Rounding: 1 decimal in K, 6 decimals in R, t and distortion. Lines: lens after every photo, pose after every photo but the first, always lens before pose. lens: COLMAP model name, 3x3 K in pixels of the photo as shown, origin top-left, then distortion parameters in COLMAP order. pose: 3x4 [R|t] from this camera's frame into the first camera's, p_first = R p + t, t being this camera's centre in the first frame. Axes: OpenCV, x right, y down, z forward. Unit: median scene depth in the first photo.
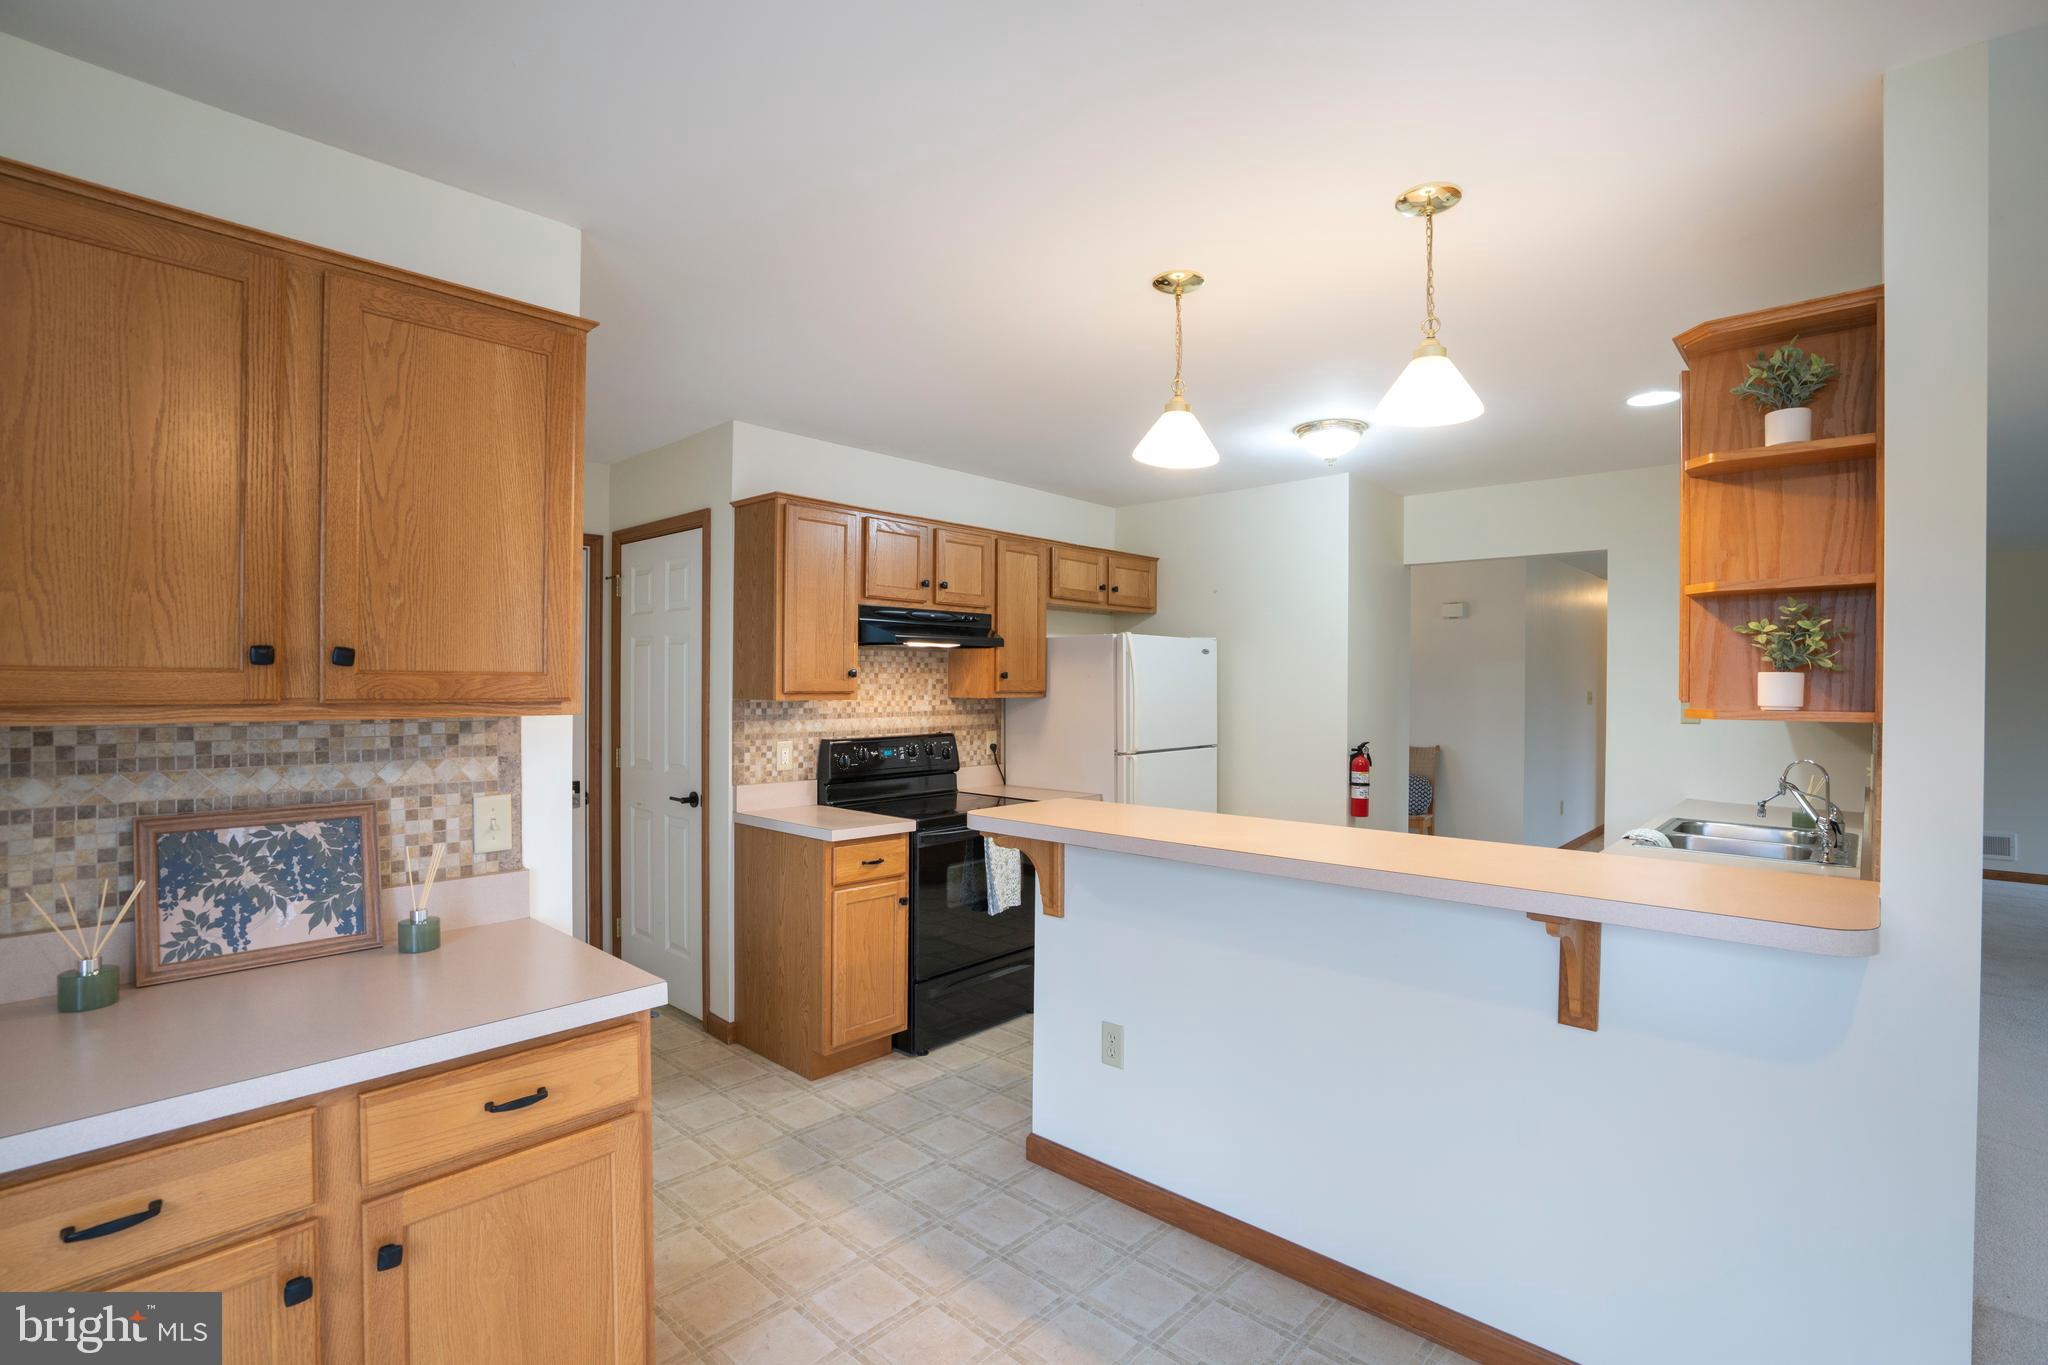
lens RADIAL K [[948.2, 0, 1019.6], [0, 948.2, 687.9], [0, 0, 1]] dist [-0.064319, 0.026572]
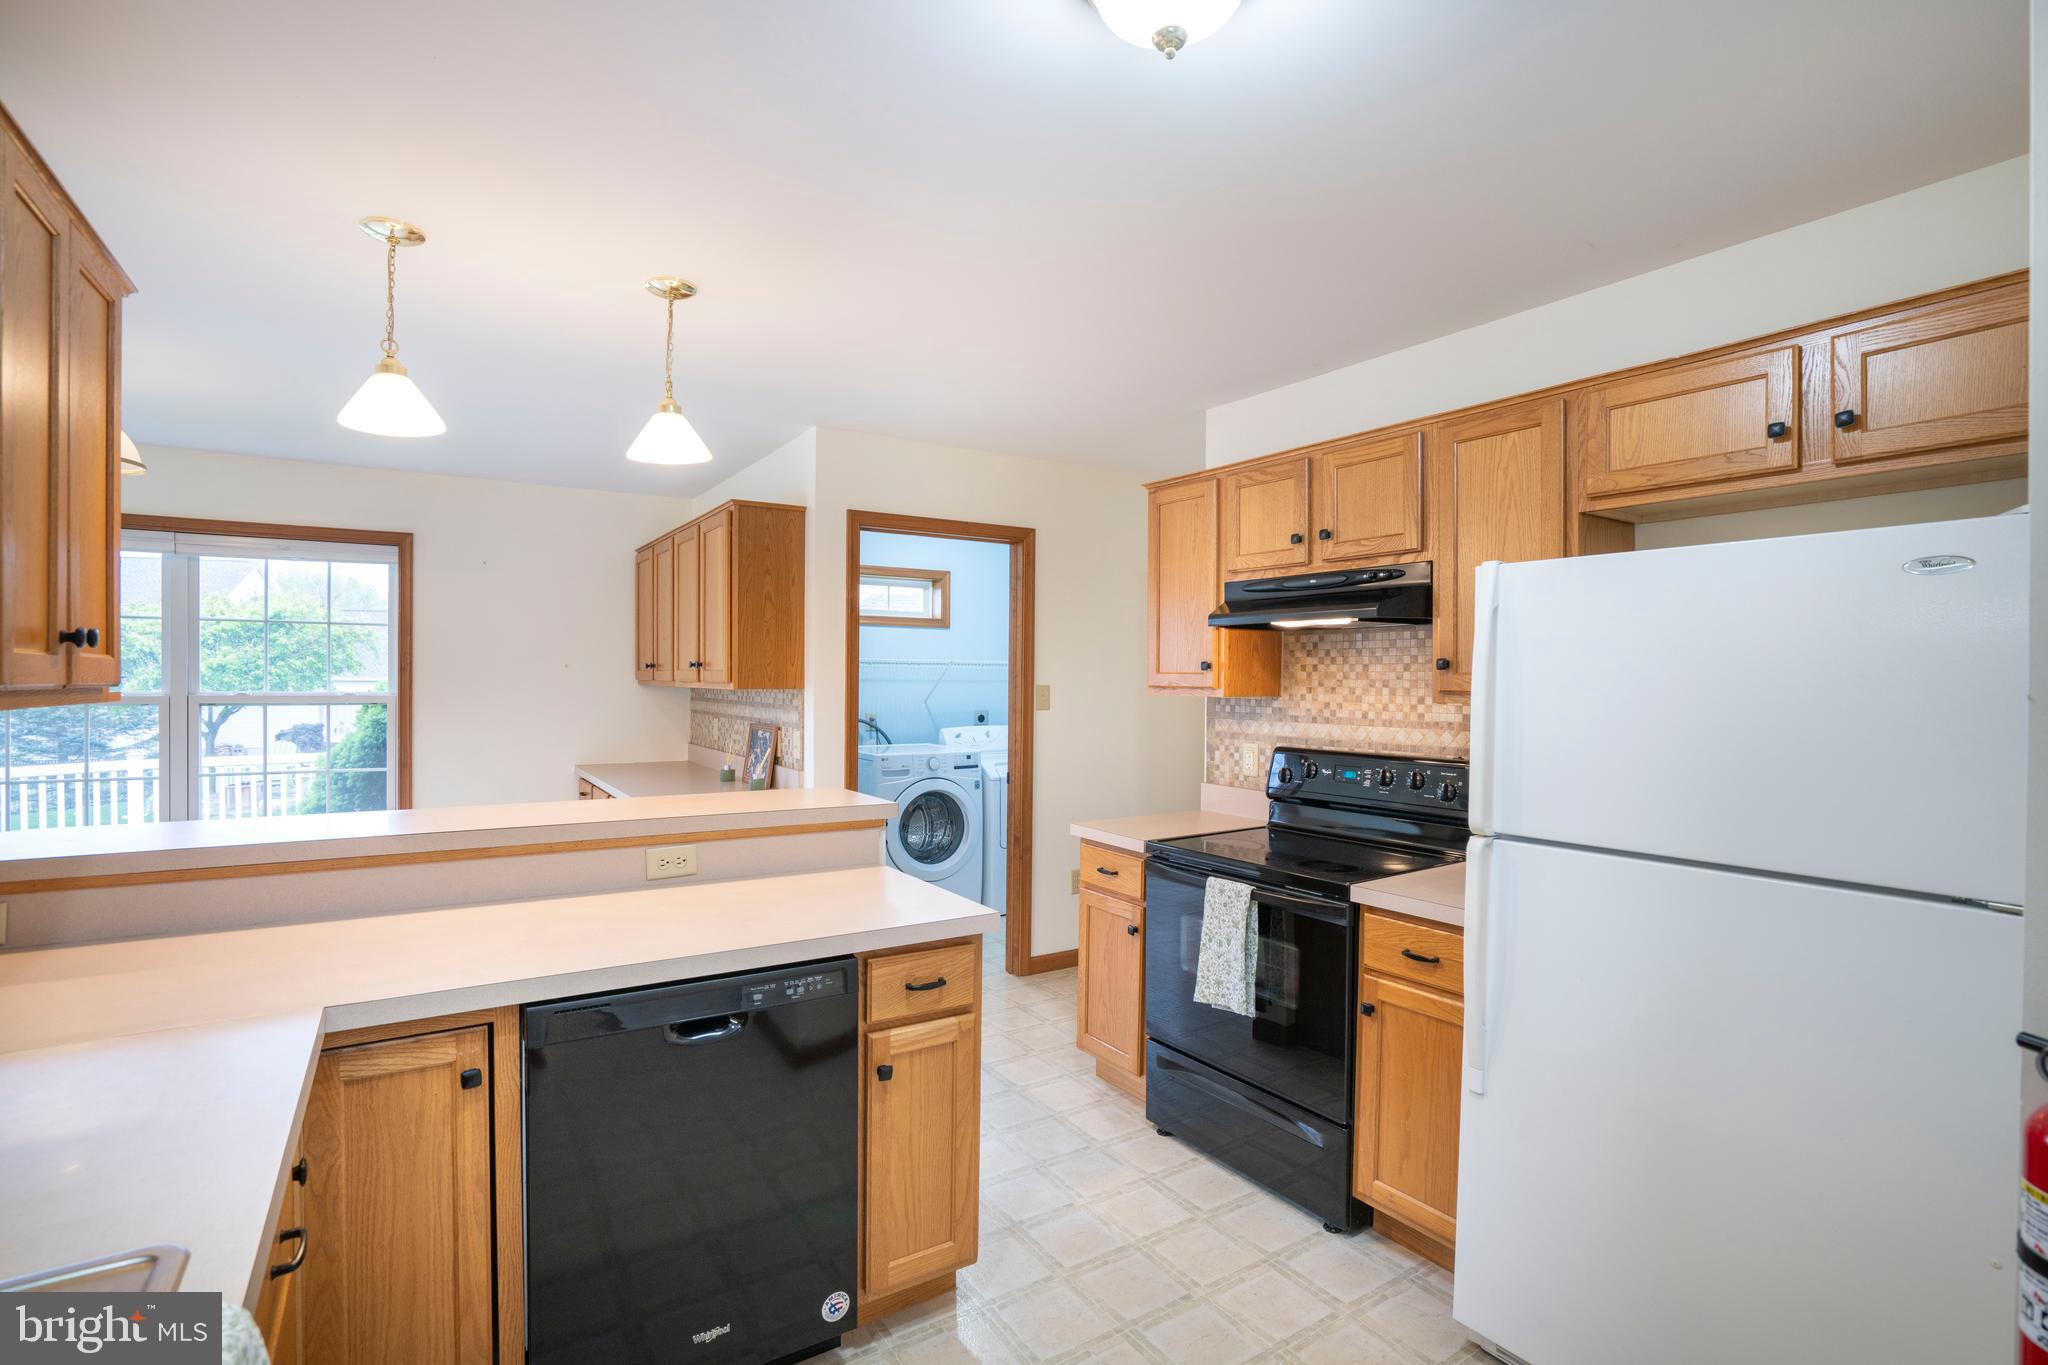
lens RADIAL K [[948.2, 0, 1019.6], [0, 948.2, 687.9], [0, 0, 1]] dist [-0.064319, 0.026572]
pose [[-0.243146, 0.005699, -0.969973, 0.927497], [-0.012410, 0.999883, 0.008985, -0.001327], [0.969910, 0.014222, -0.243047, 1.399190]]
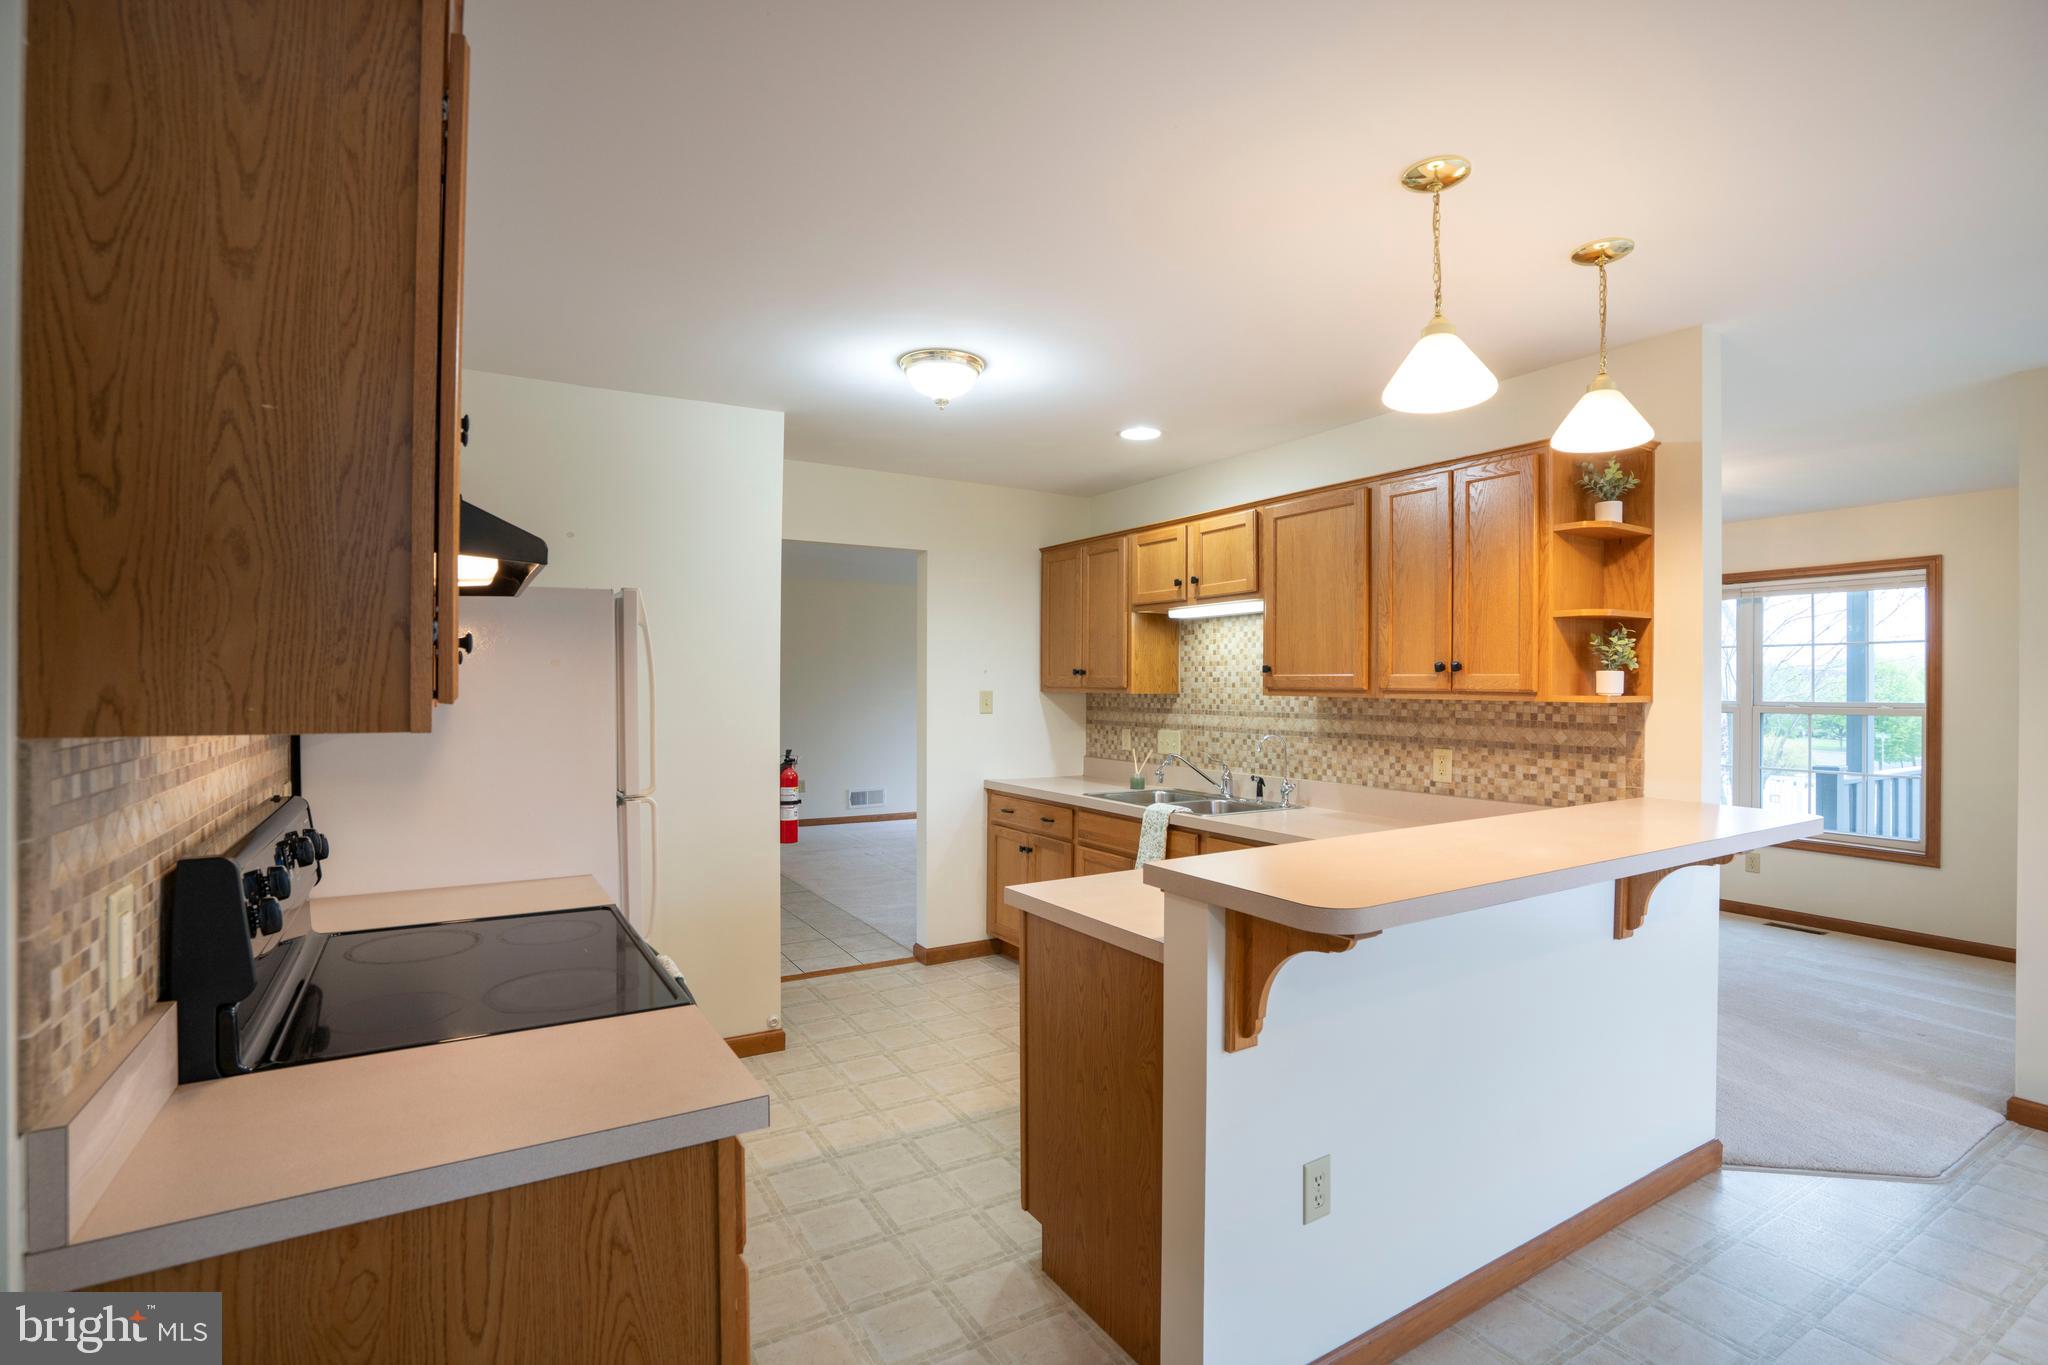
lens RADIAL K [[948.2, 0, 1019.6], [0, 948.2, 687.9], [0, 0, 1]] dist [-0.064319, 0.026572]
pose [[0.276269, -0.005507, 0.961065, -0.596153], [0.001928, 0.999985, 0.005176, -0.000194], [-0.961078, 0.000423, 0.276275, 0.958478]]
